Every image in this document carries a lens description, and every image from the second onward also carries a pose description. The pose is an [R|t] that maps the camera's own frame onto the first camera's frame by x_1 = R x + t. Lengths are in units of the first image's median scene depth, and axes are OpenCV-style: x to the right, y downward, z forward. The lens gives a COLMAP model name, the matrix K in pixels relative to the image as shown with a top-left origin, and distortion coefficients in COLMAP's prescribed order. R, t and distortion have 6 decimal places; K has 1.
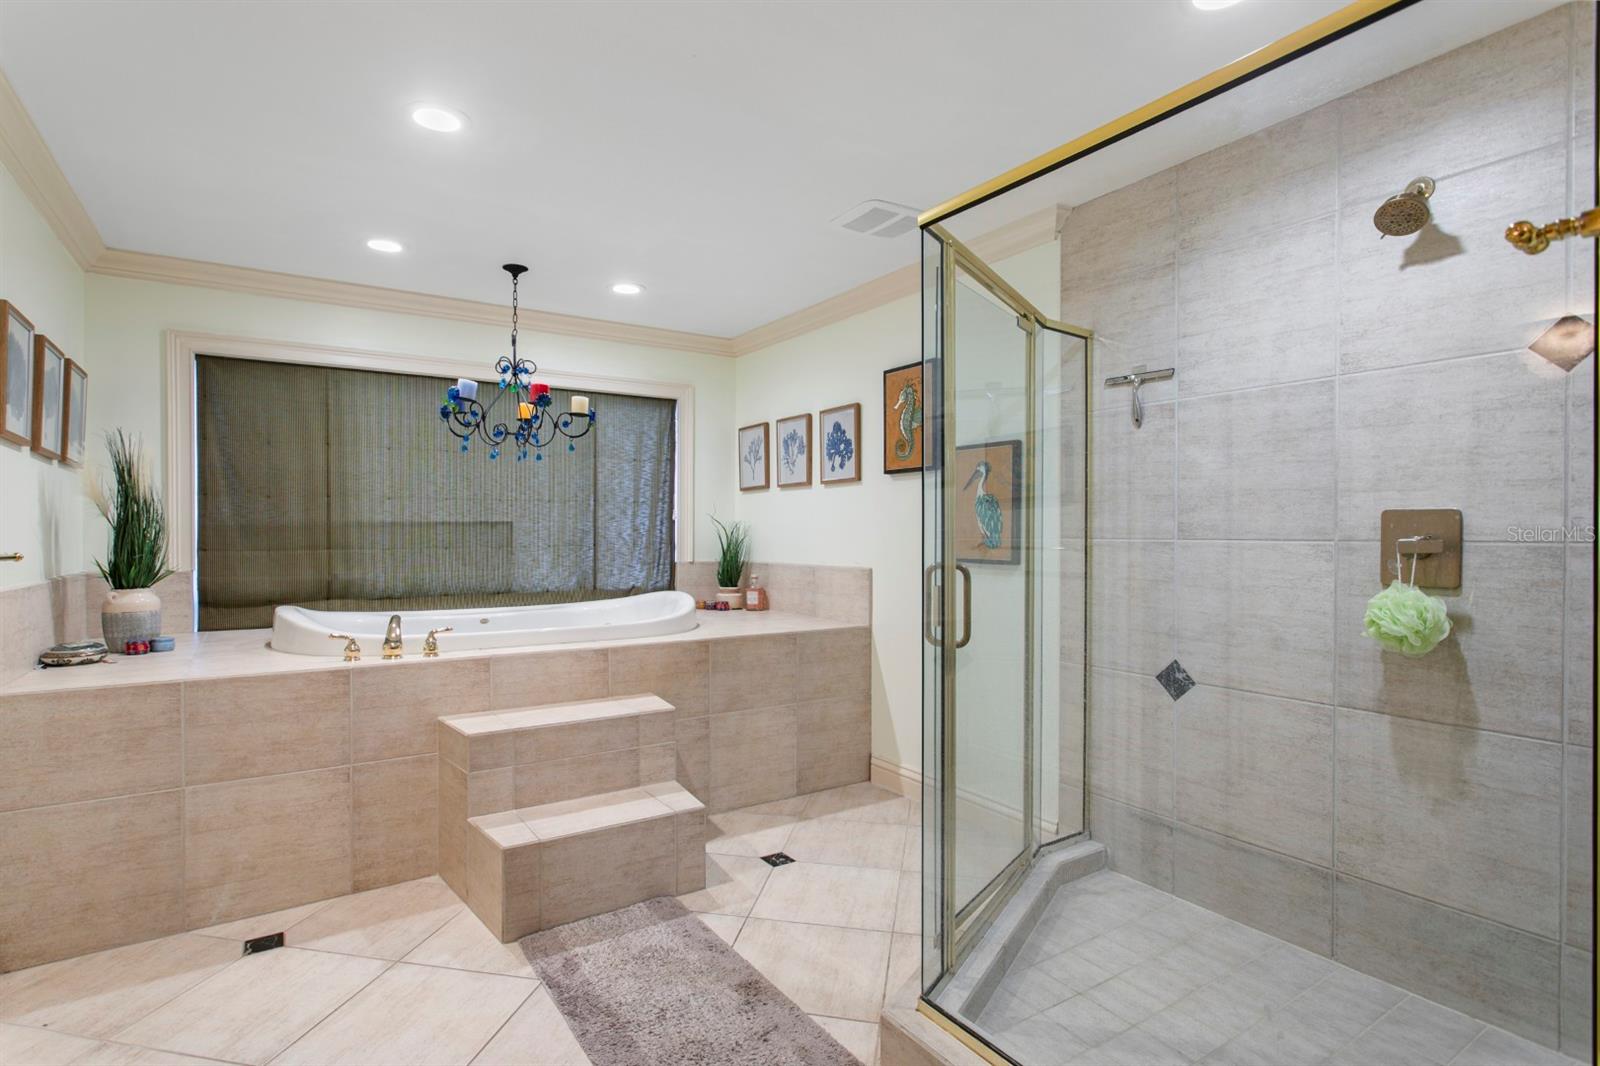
lens RADIAL K [[830.4, 0, 798.6], [0, 830.4, 539.1], [0, 0, 1]] dist [-0.001879, 0.000494]
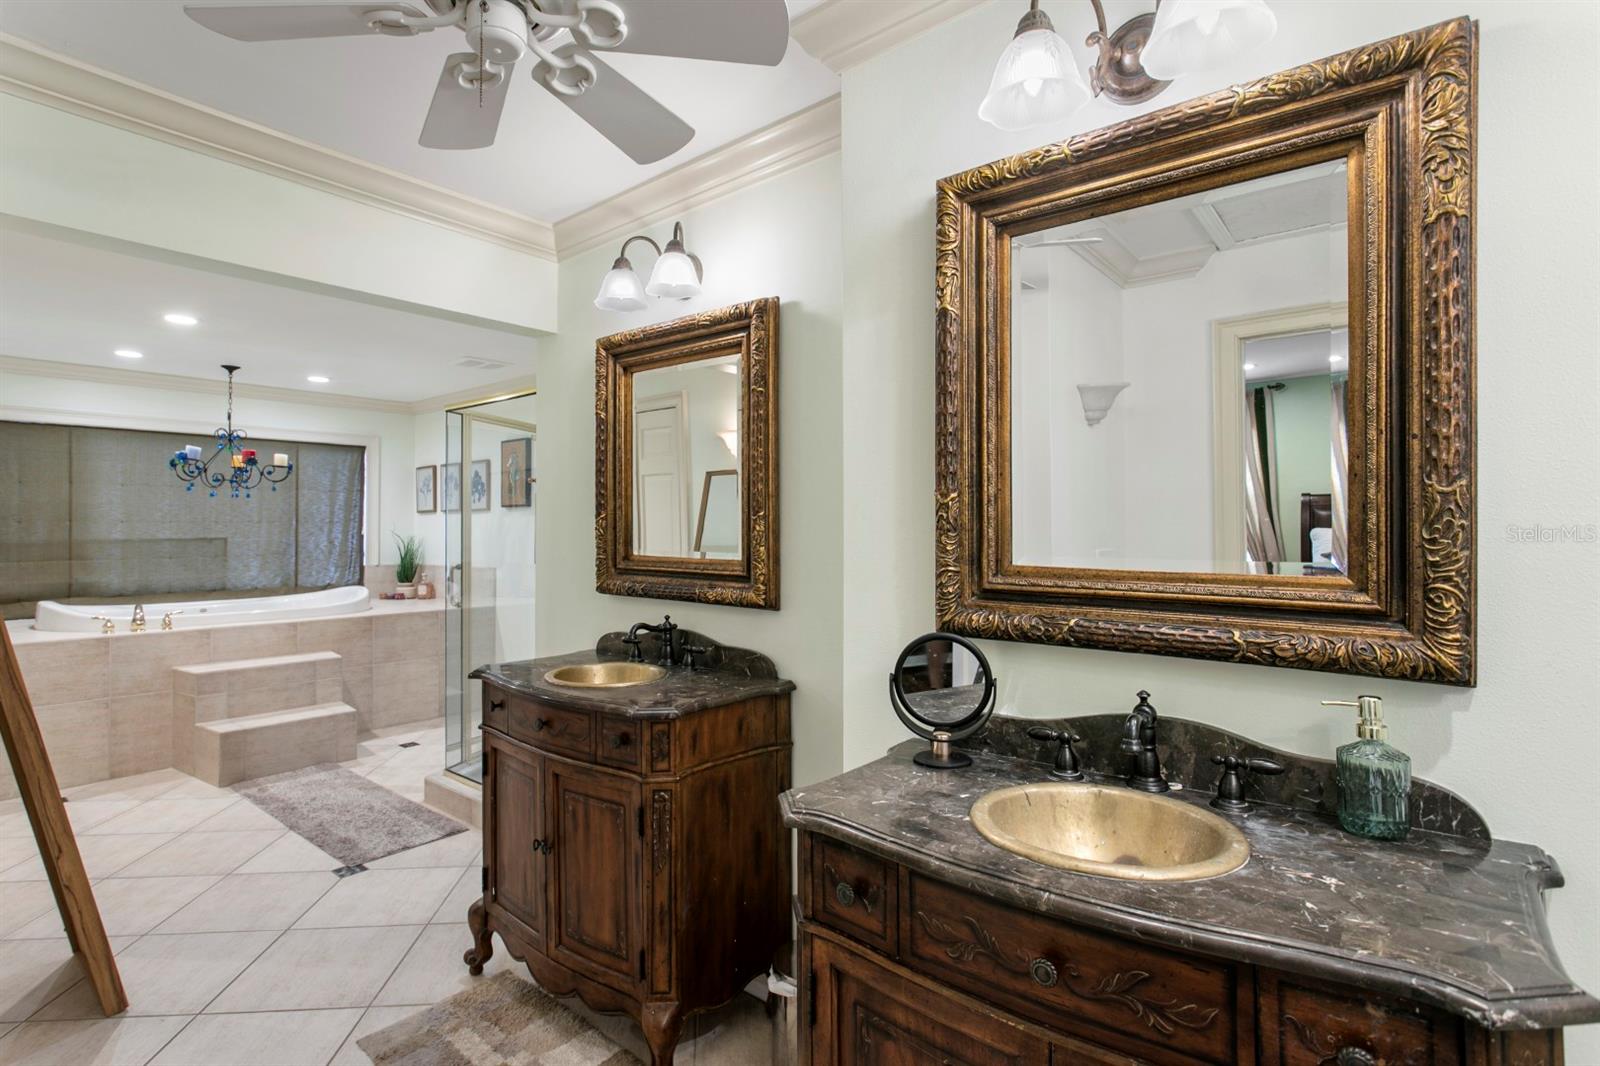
lens RADIAL K [[830.4, 0, 802.7], [0, 830.4, 519.2], [0, 0, 1]] dist [-0.001879, 0.000494]
pose [[0.962099, -0.000005, 0.272700, 0.217895], [0.005276, 0.999813, -0.018595, -0.023697], [-0.272649, 0.019329, 0.961919, -0.641863]]
